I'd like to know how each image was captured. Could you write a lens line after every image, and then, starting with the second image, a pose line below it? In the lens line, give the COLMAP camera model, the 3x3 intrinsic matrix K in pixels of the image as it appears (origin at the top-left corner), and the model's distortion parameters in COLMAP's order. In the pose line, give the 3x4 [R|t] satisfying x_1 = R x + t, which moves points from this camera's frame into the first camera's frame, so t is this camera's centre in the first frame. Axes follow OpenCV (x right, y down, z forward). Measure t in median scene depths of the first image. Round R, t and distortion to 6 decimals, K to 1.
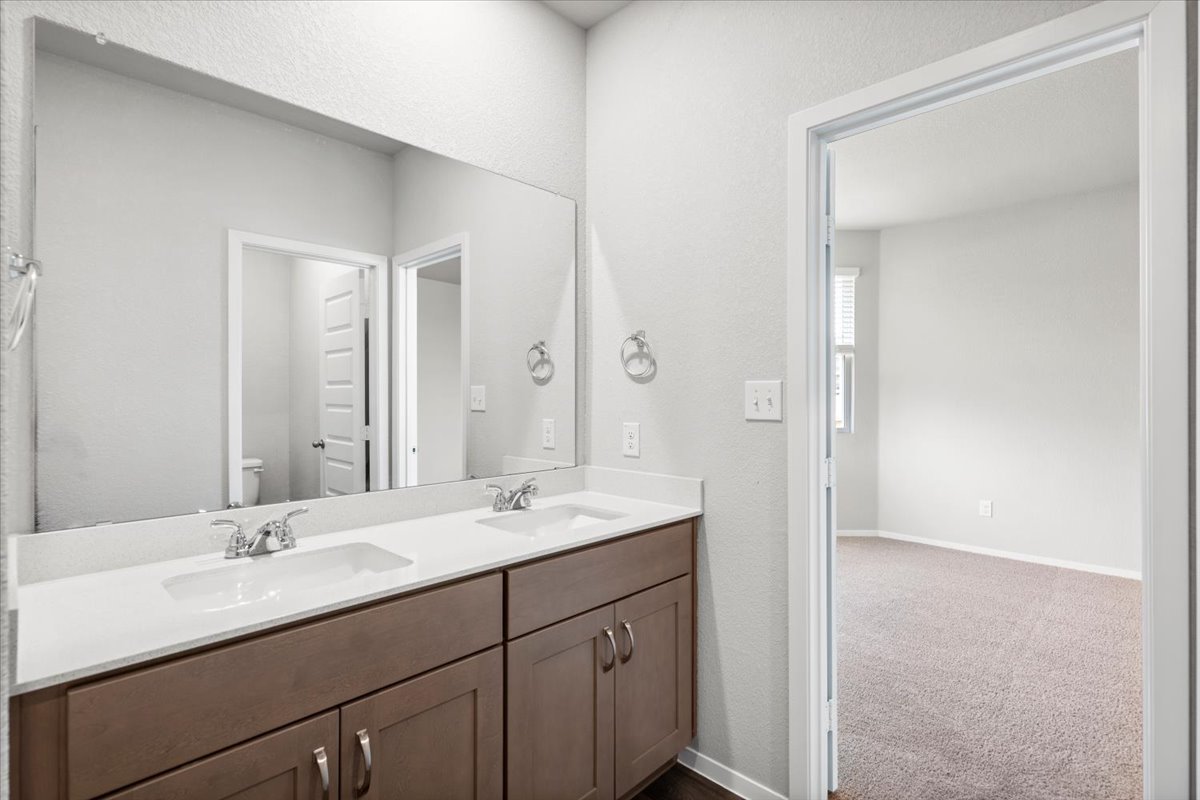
lens RADIAL K [[569.2, 0, 593.1], [0, 569.2, 398.6], [0, 0, 1]] dist [0.010527, -0.005707]
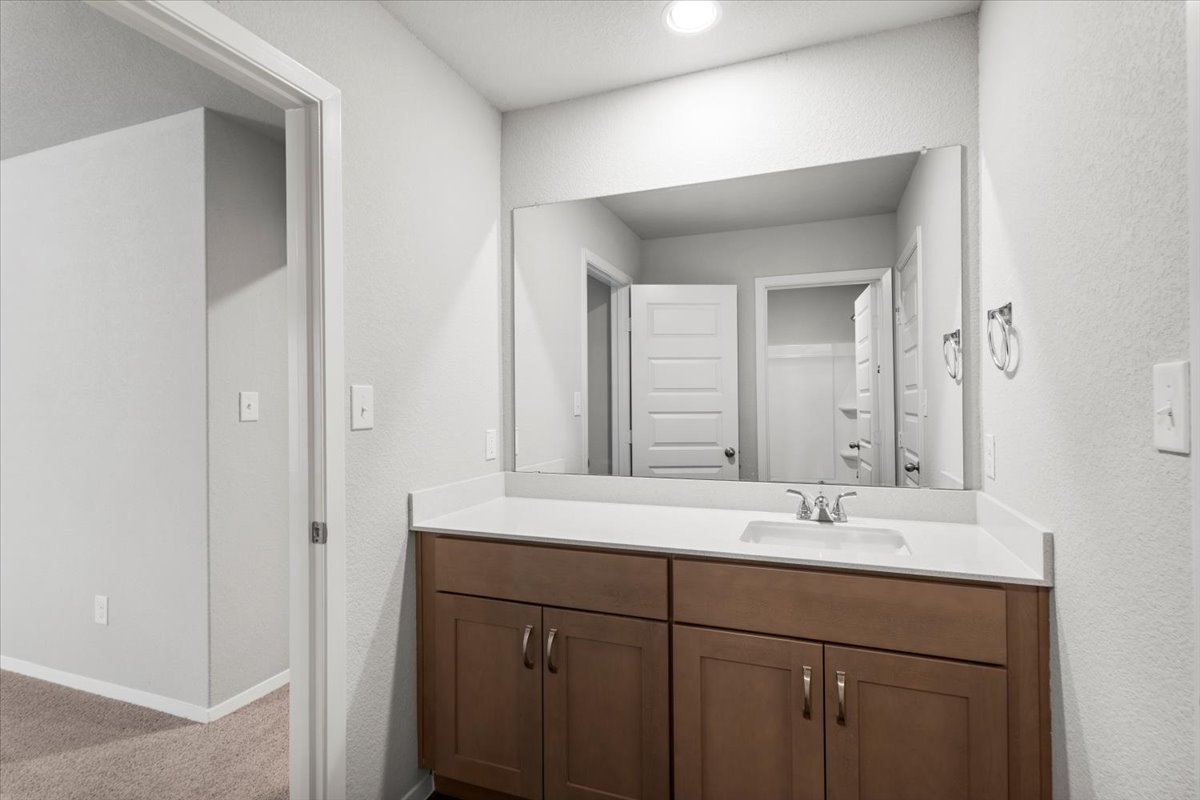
lens RADIAL K [[569.2, 0, 596.3], [0, 569.2, 394.2], [0, 0, 1]] dist [0.010527, -0.005707]
pose [[0.380350, -0.017967, -0.924668, 0.489455], [0.007639, 0.999838, -0.016285, 0.000059], [0.924811, -0.000870, 0.380426, 0.263615]]
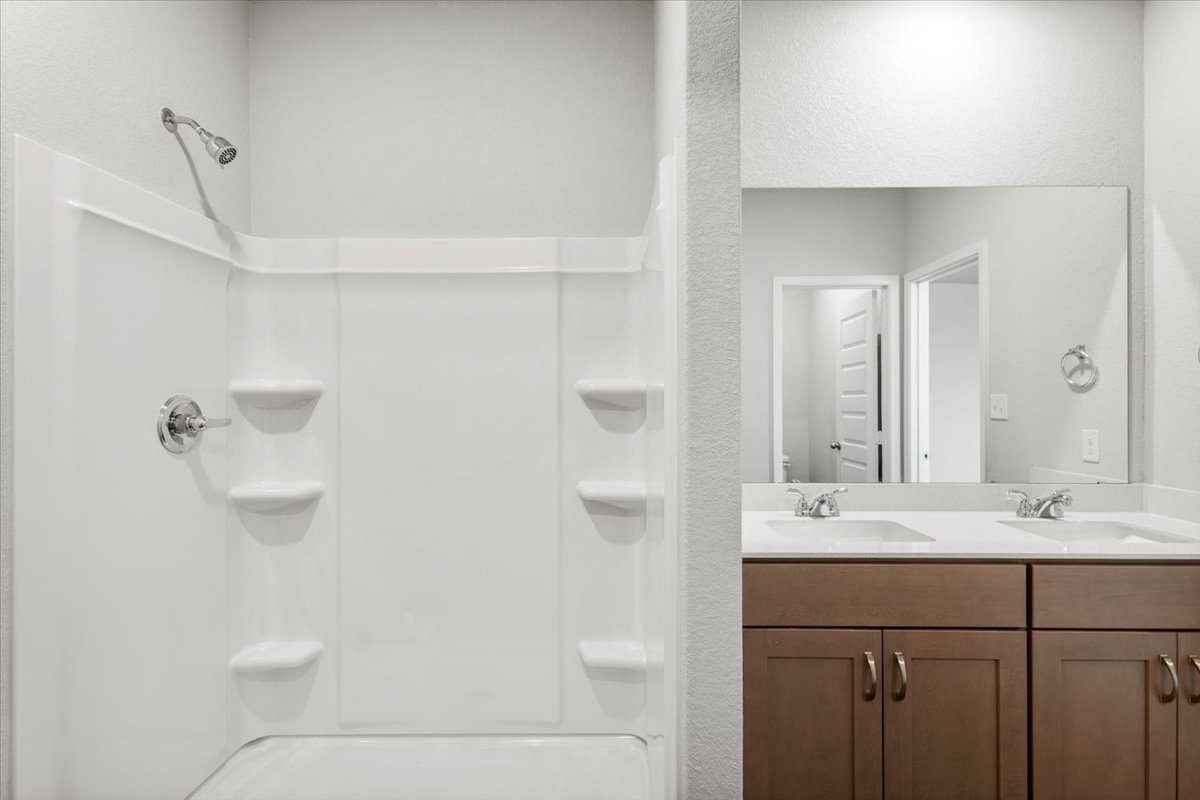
lens RADIAL K [[569.2, 0, 615.7], [0, 569.2, 400.3], [0, 0, 1]] dist [0.010527, -0.005707]
pose [[0.703376, -0.004006, -0.710807, 0.041438], [-0.003493, 0.999953, -0.009093, -0.000452], [0.710810, 0.008879, 0.703328, -0.204698]]
